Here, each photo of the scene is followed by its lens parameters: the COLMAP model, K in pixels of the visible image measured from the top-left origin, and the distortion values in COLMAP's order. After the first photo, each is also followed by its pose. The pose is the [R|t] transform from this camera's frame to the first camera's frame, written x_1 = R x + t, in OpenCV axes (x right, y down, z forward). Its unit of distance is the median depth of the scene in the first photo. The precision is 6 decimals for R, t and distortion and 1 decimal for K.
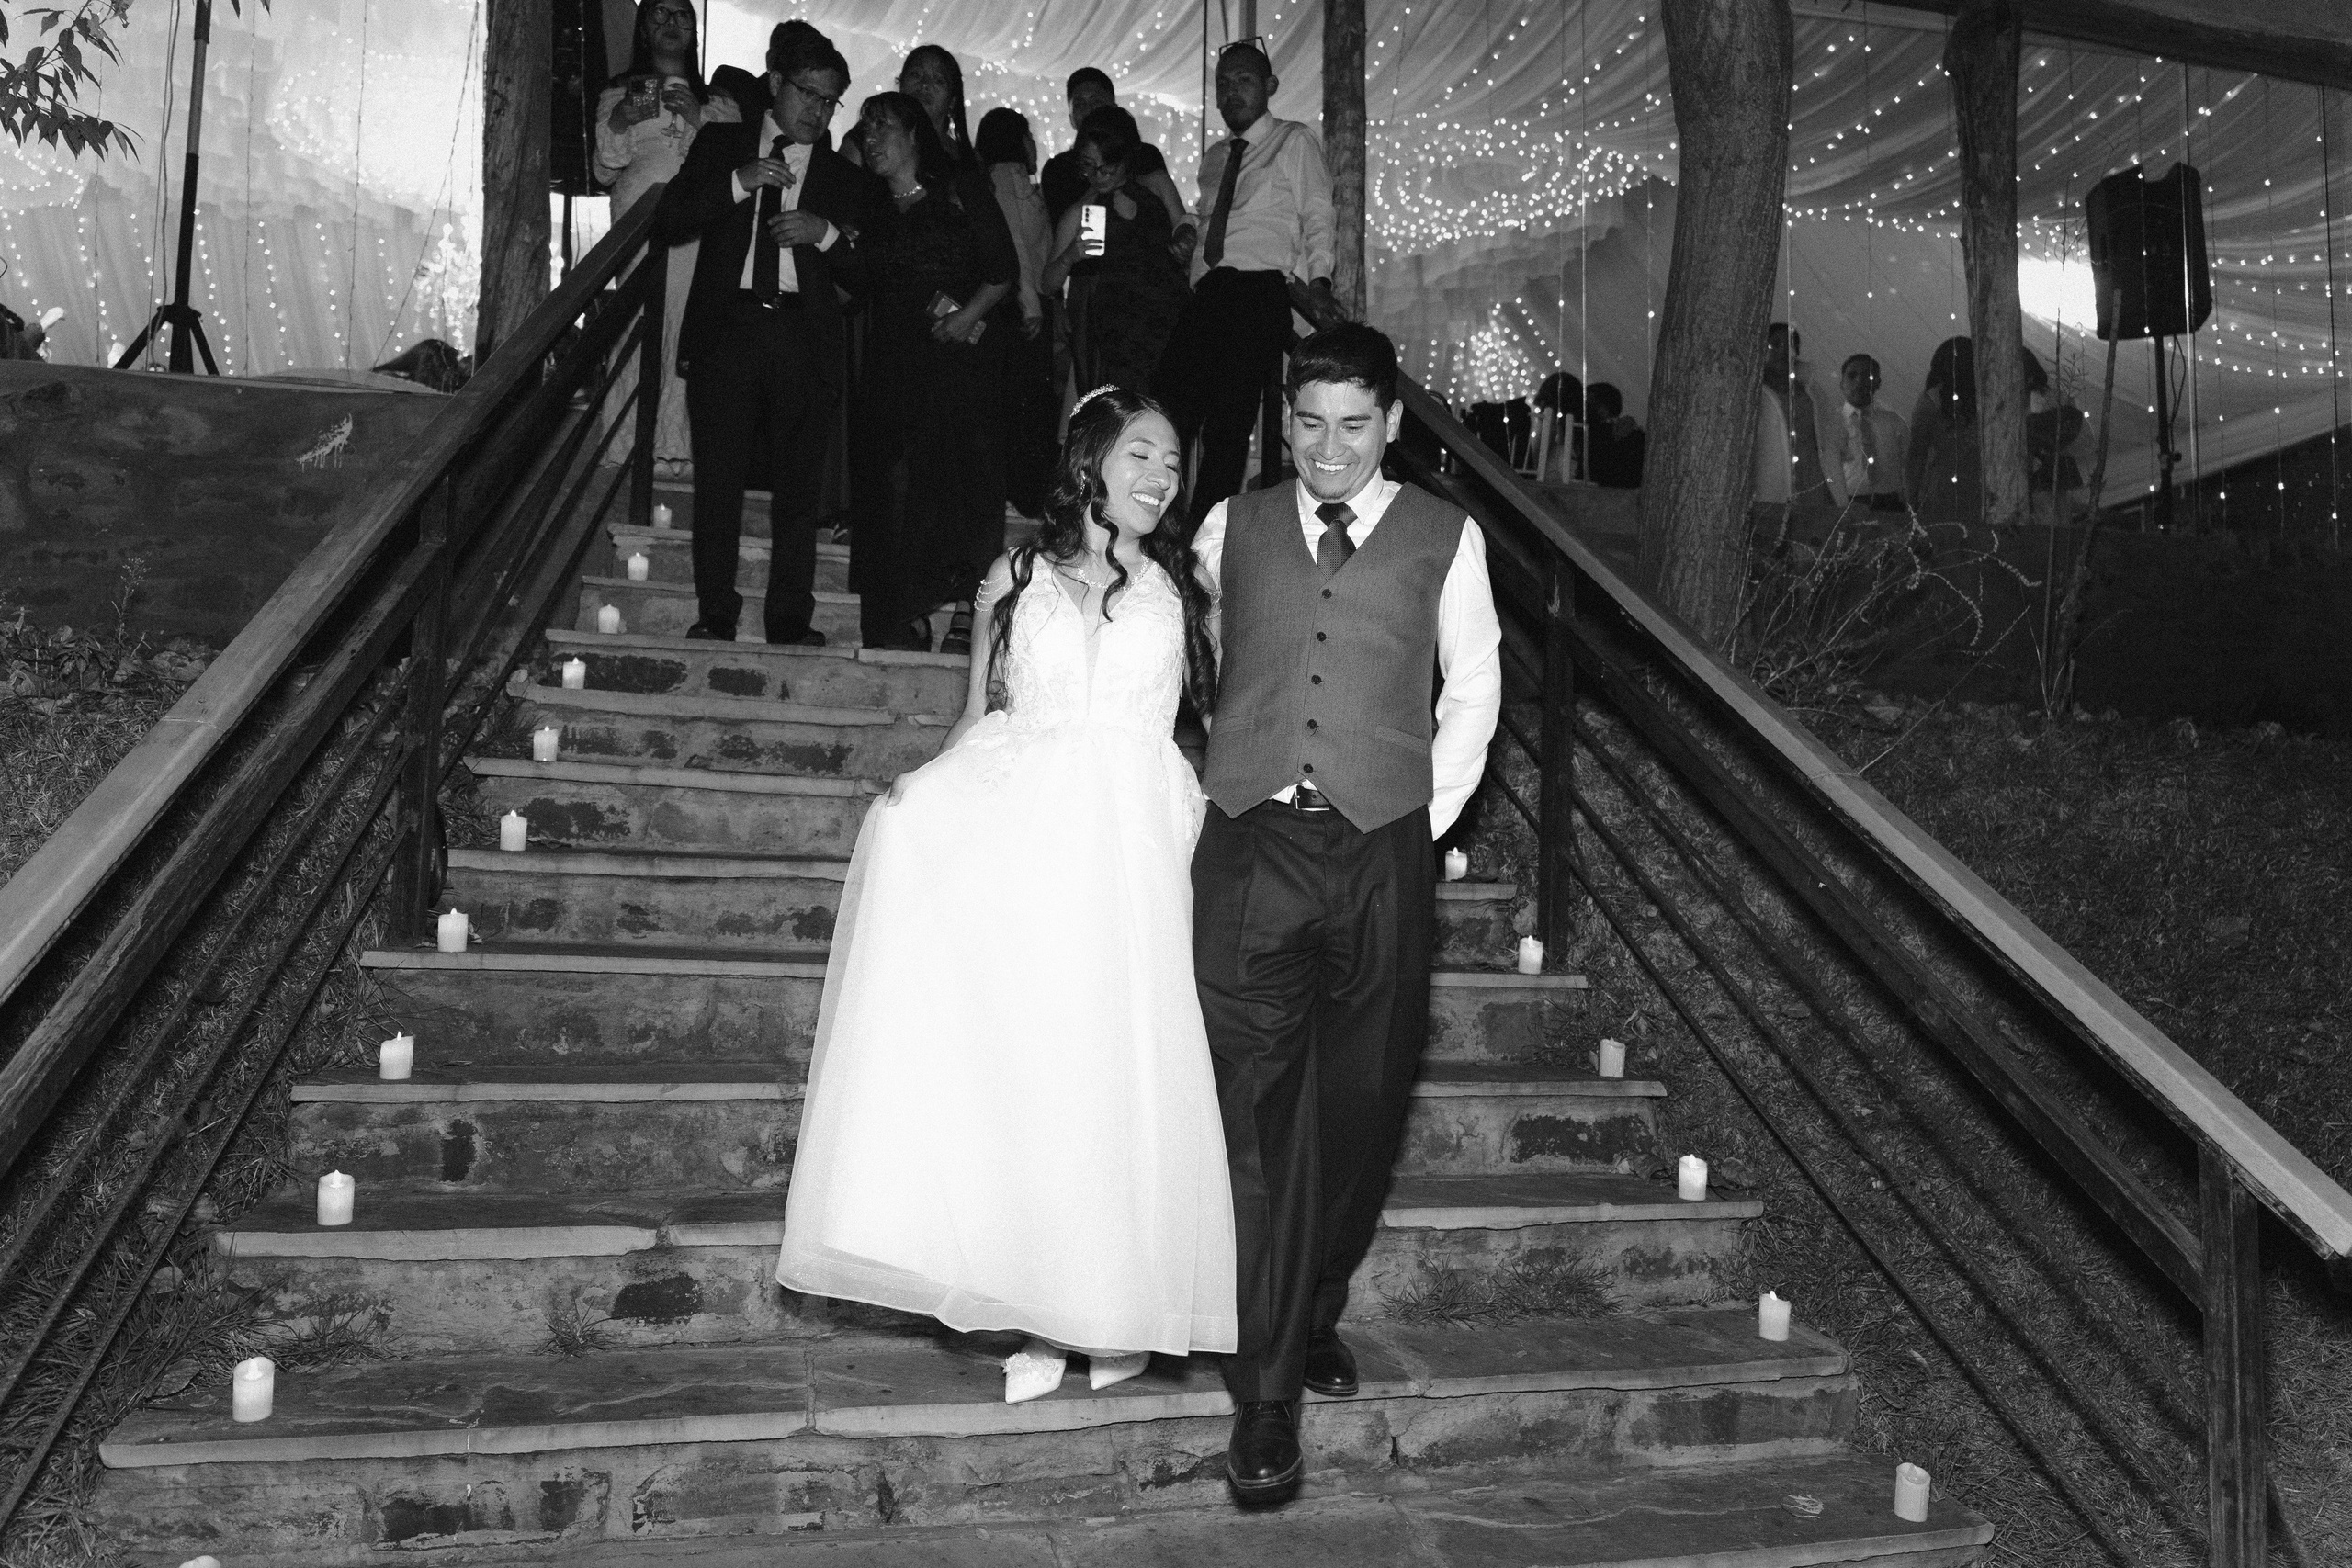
lens RADIAL K [[1591.0, 0, 1173.0], [0, 1591.0, 786.2], [0, 0, 1]] dist [-0.007995, -0.008151]
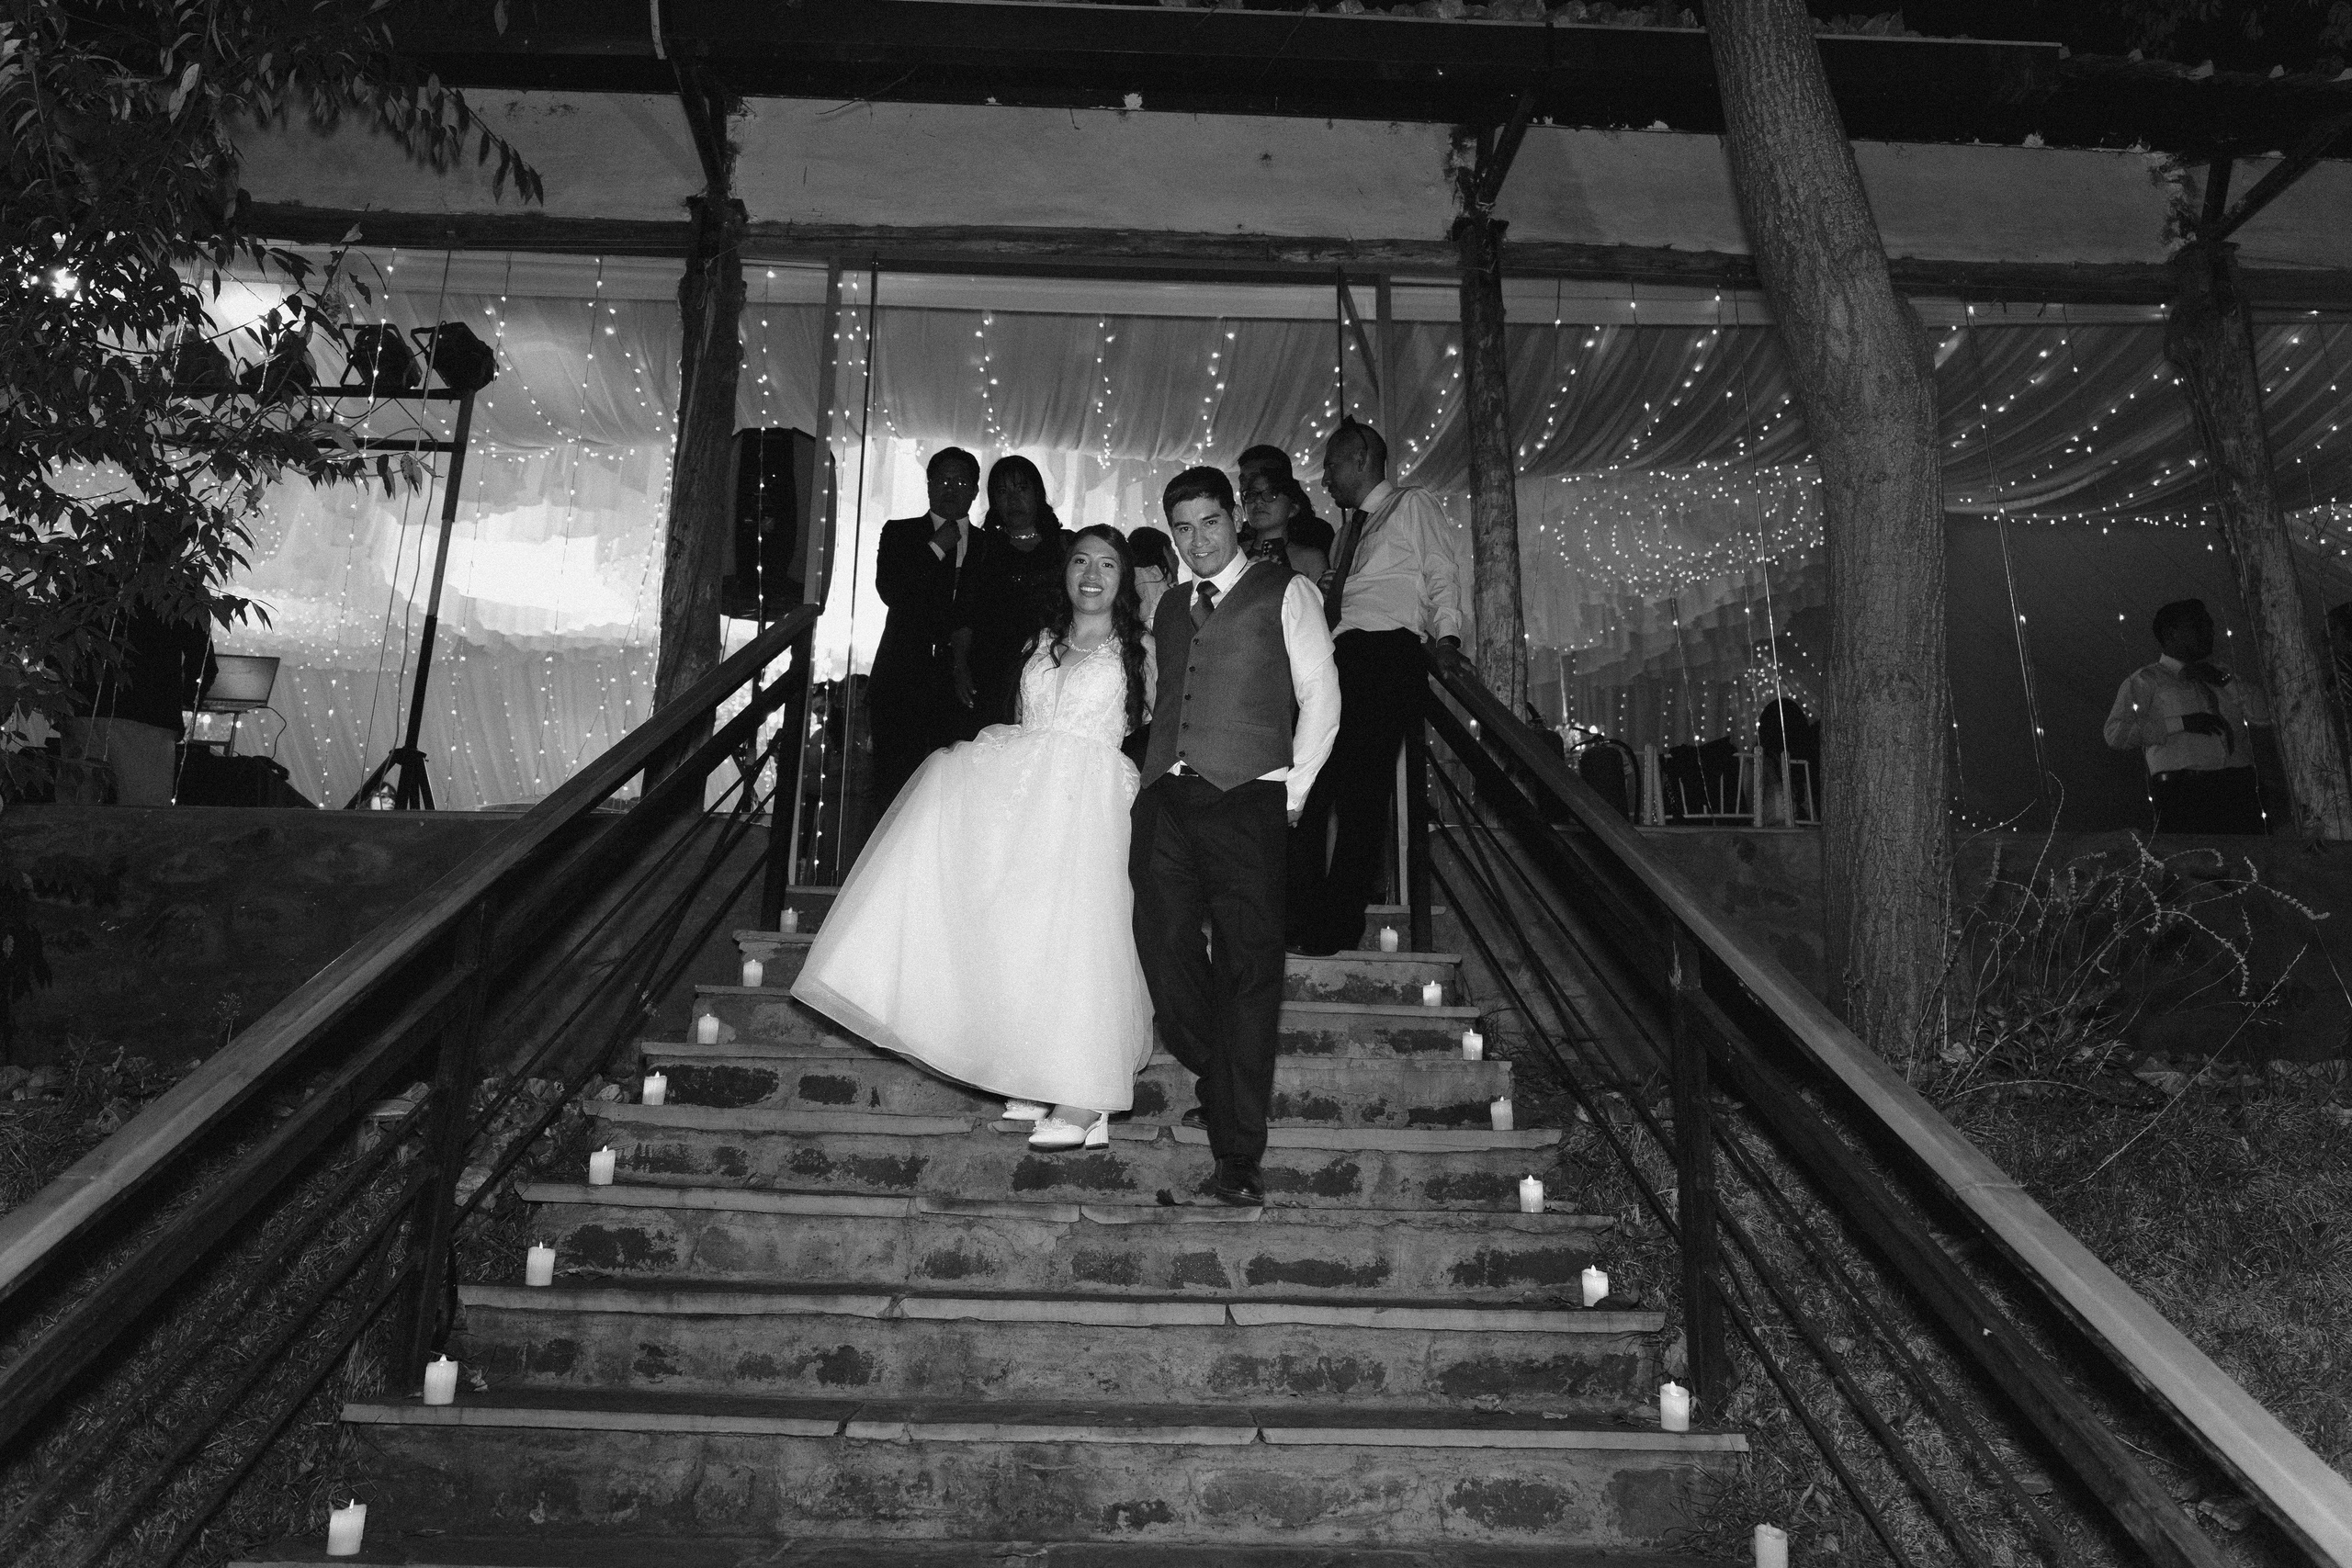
lens RADIAL K [[1591.0, 0, 1170.2], [0, 1591.0, 780.9], [0, 0, 1]] dist [-0.007995, -0.008151]
pose [[0.977818, -0.068690, -0.197874, 0.161111], [0.021904, 0.973052, -0.229544, -0.026584], [0.208309, 0.220117, 0.952972, 0.099496]]
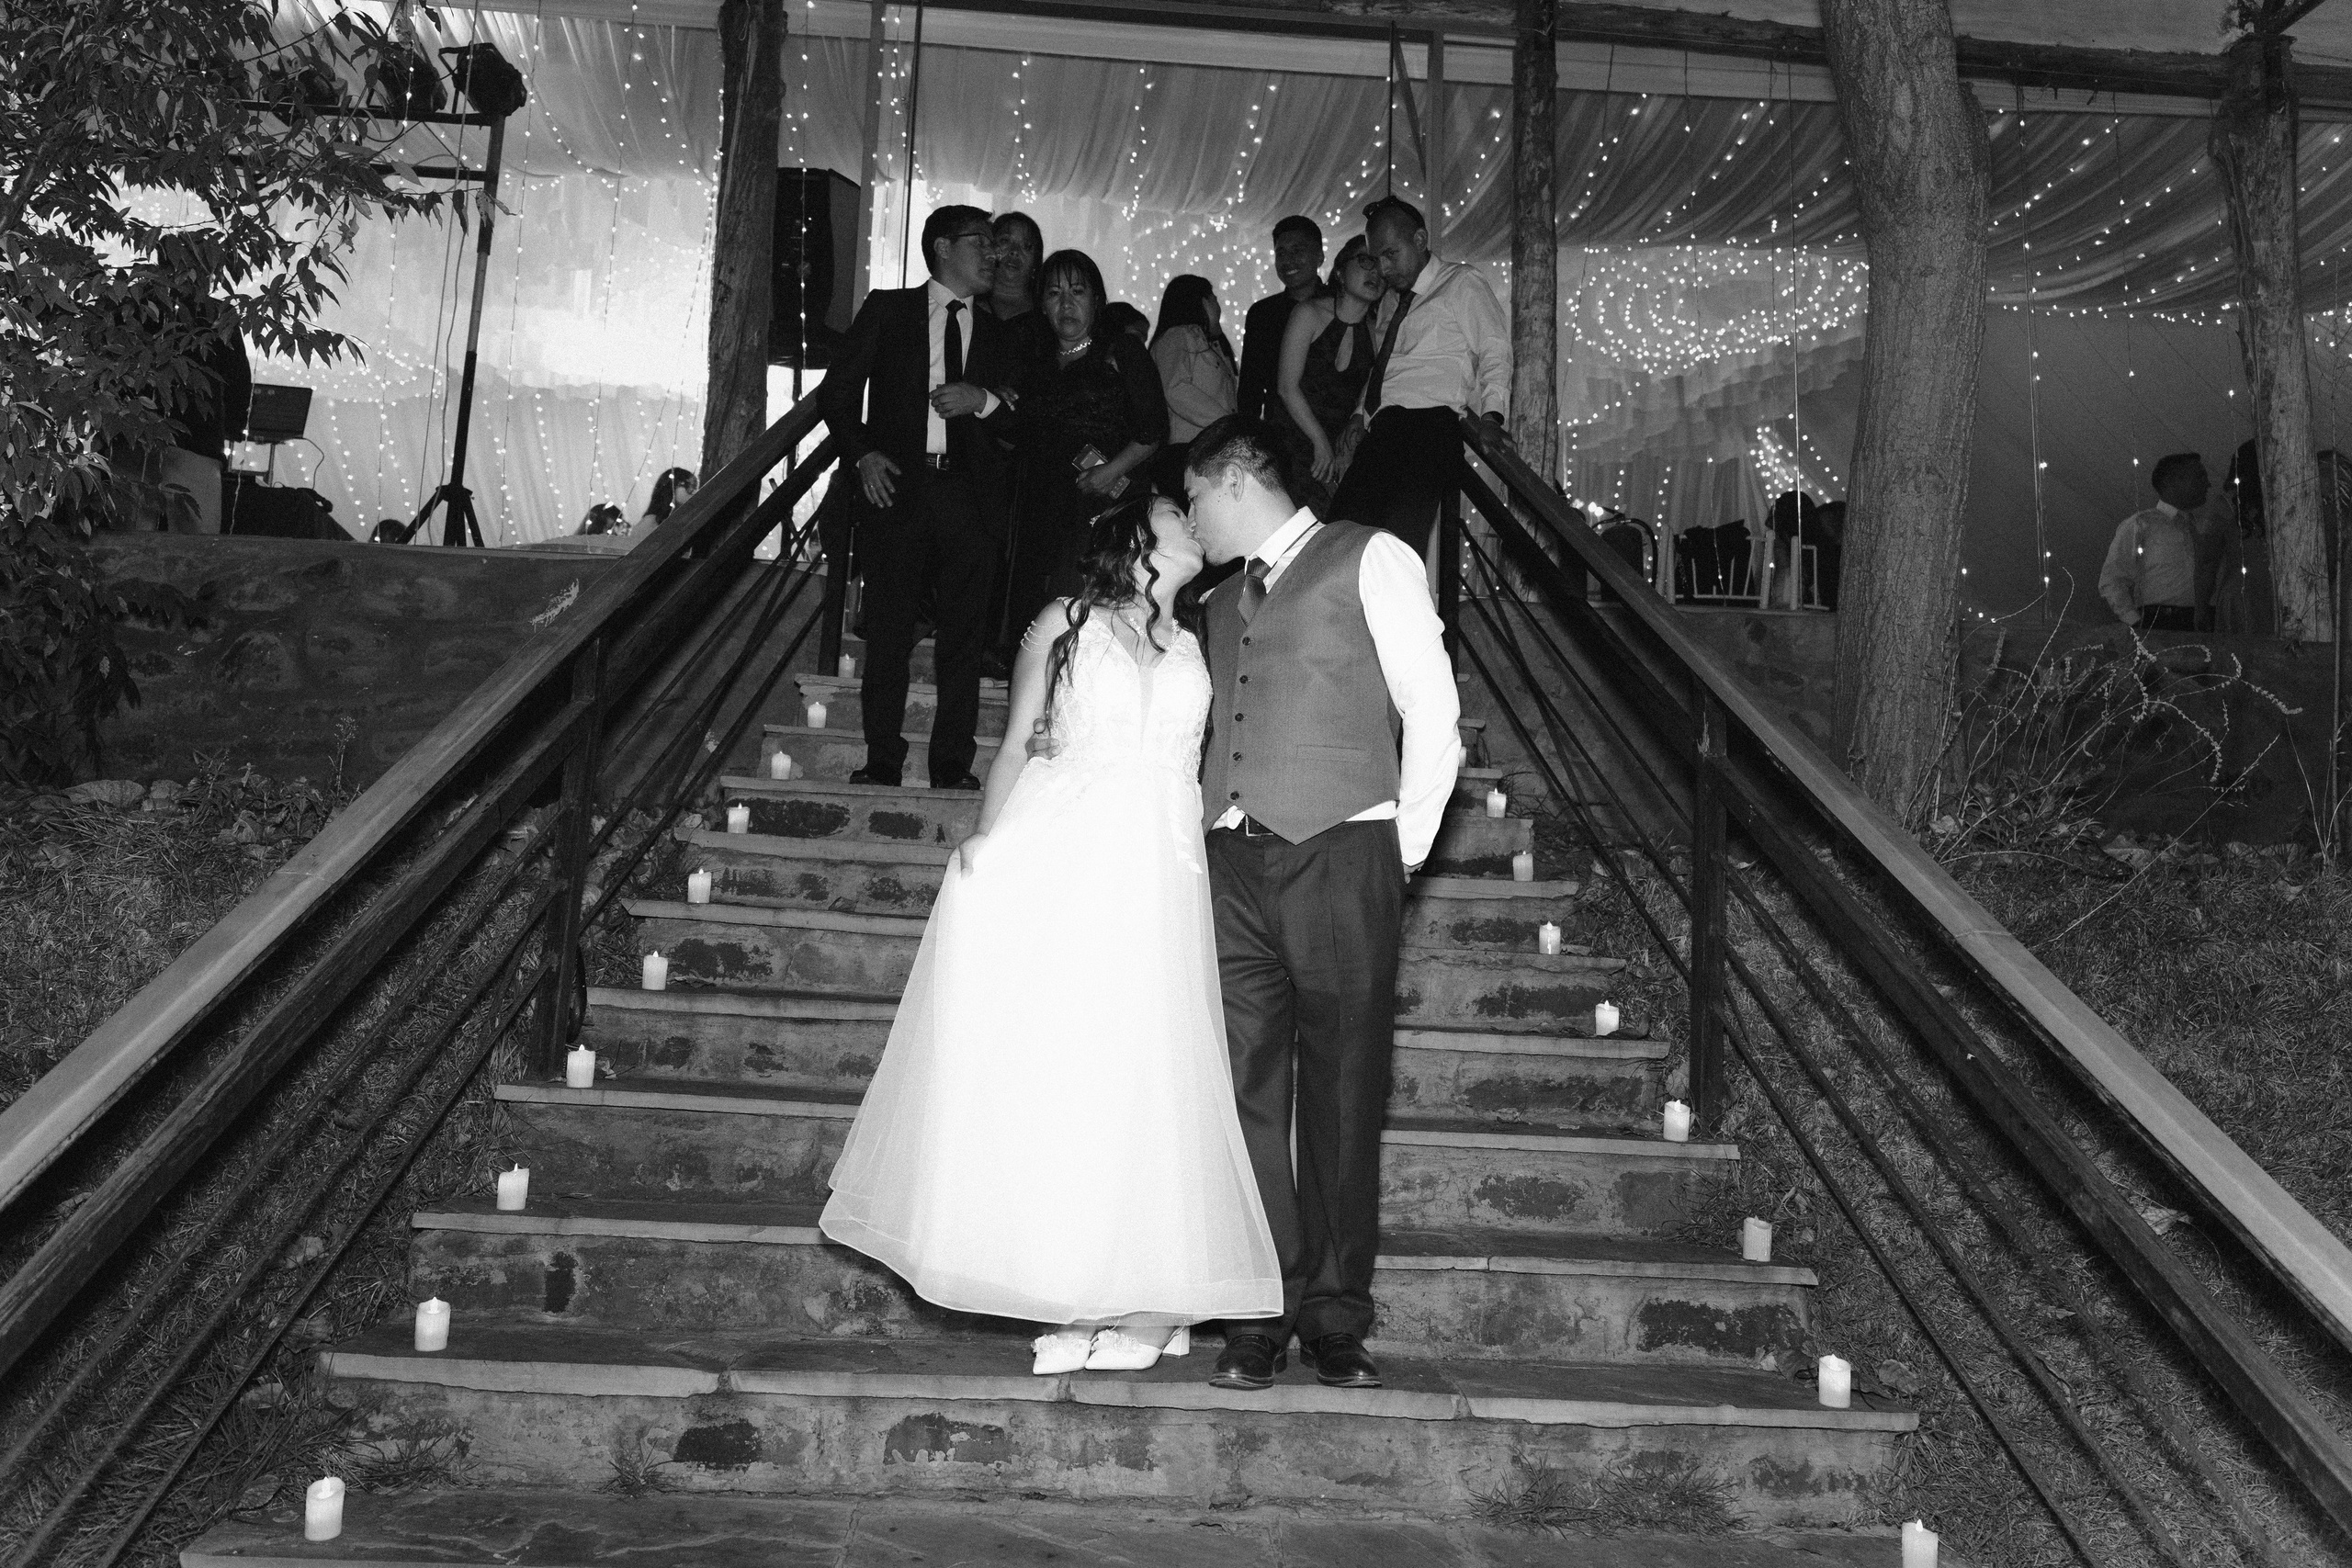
lens RADIAL K [[1591.0, 0, 1170.3], [0, 1591.0, 784.3], [0, 0, 1]] dist [-0.007995, -0.008151]
pose [[0.982720, -0.006386, -0.184989, 0.111730], [-0.008595, 0.996752, -0.080070, -0.013143], [0.184899, 0.080276, 0.979473, 0.022689]]
